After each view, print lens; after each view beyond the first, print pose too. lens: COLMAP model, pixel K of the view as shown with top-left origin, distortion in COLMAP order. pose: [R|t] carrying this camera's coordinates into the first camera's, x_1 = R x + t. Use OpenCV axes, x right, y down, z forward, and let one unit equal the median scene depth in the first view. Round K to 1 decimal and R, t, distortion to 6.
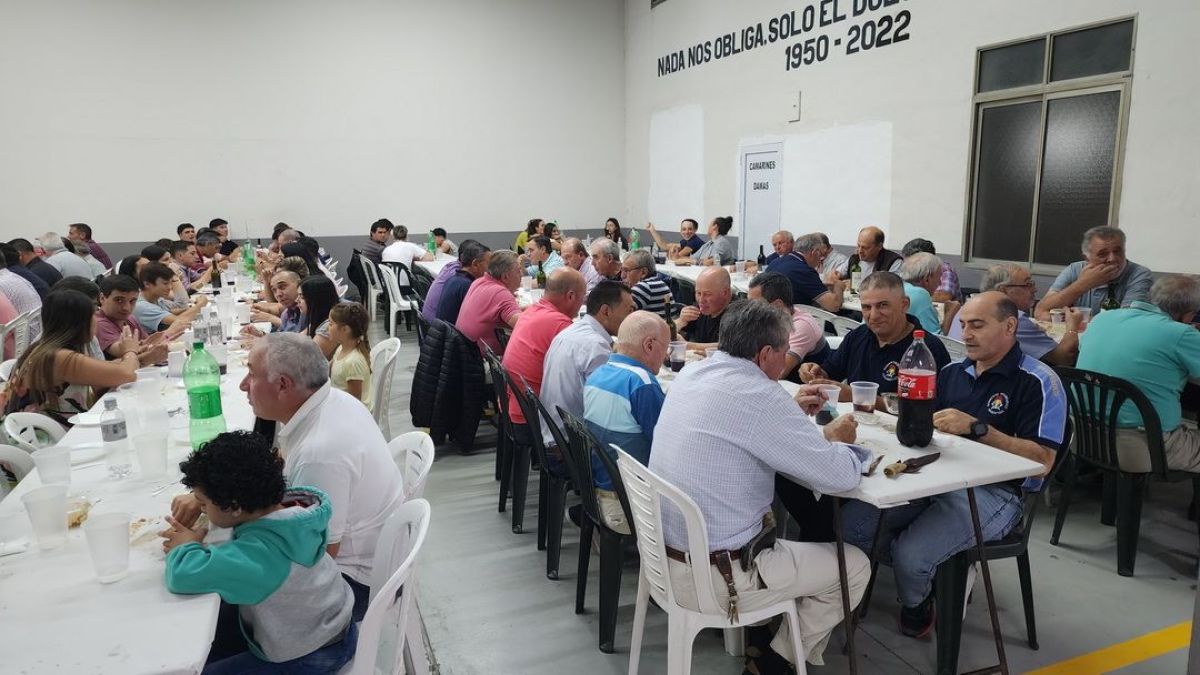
lens RADIAL K [[765.0, 0, 578.2], [0, 765.0, 343.7], [0, 0, 1]] dist [0.003357, -0.016323]
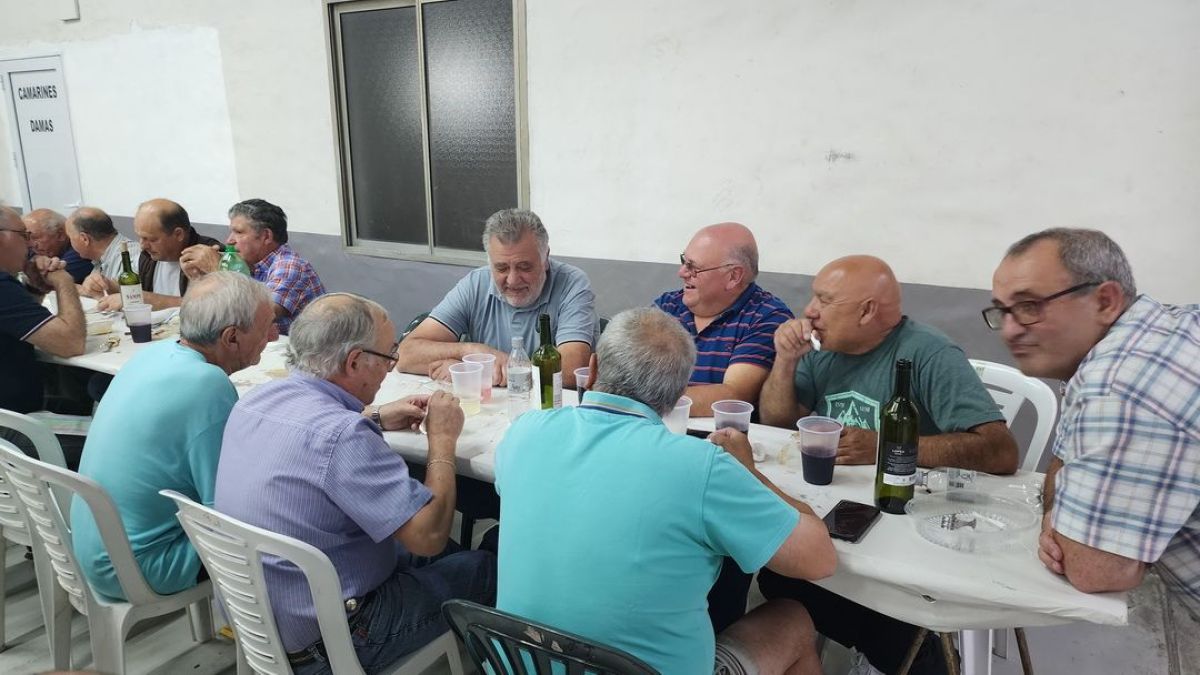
lens RADIAL K [[726.6, 0, 604.8], [0, 726.6, 341.9], [0, 0, 1]] dist [-0.003051, -0.004388]
pose [[0.747114, -0.141010, 0.649566, 0.199600], [0.100550, 0.989969, 0.099256, -0.051840], [-0.657046, -0.008842, 0.753798, 0.293881]]
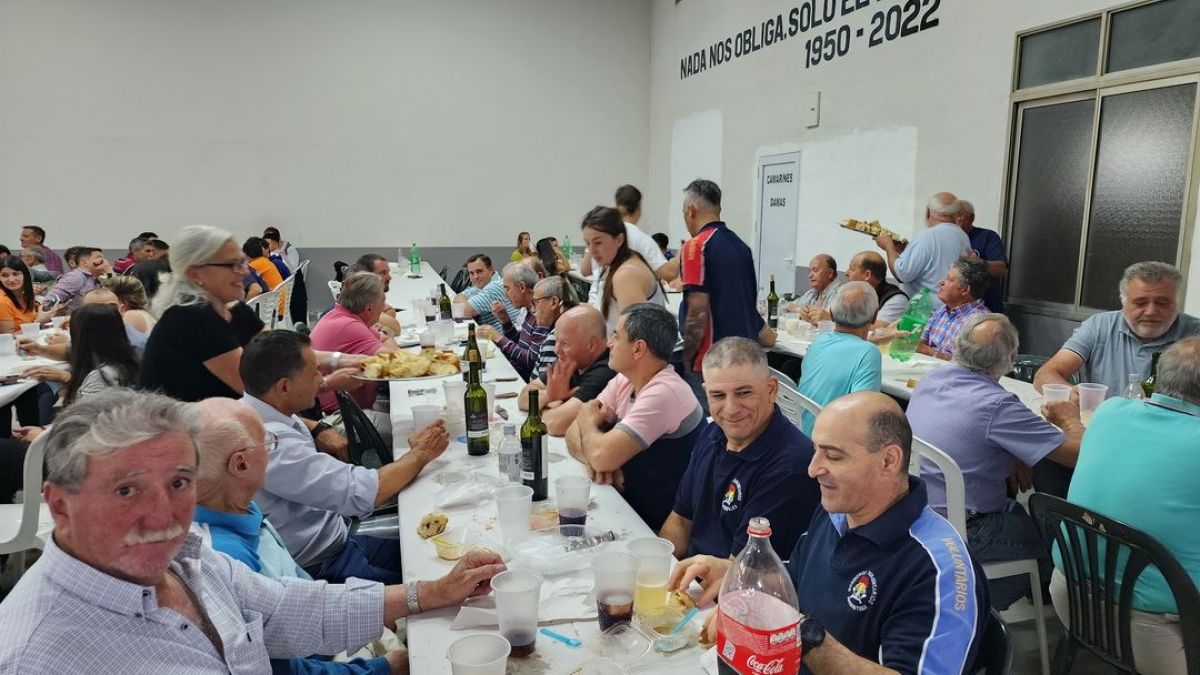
lens RADIAL K [[765.0, 0, 601.2], [0, 765.0, 340.3], [0, 0, 1]] dist [0.003357, -0.016323]
pose [[0.996126, 0.034517, -0.080885, 0.132345], [-0.036222, 0.999149, -0.019715, -0.029837], [0.080136, 0.022569, 0.996528, 0.145378]]
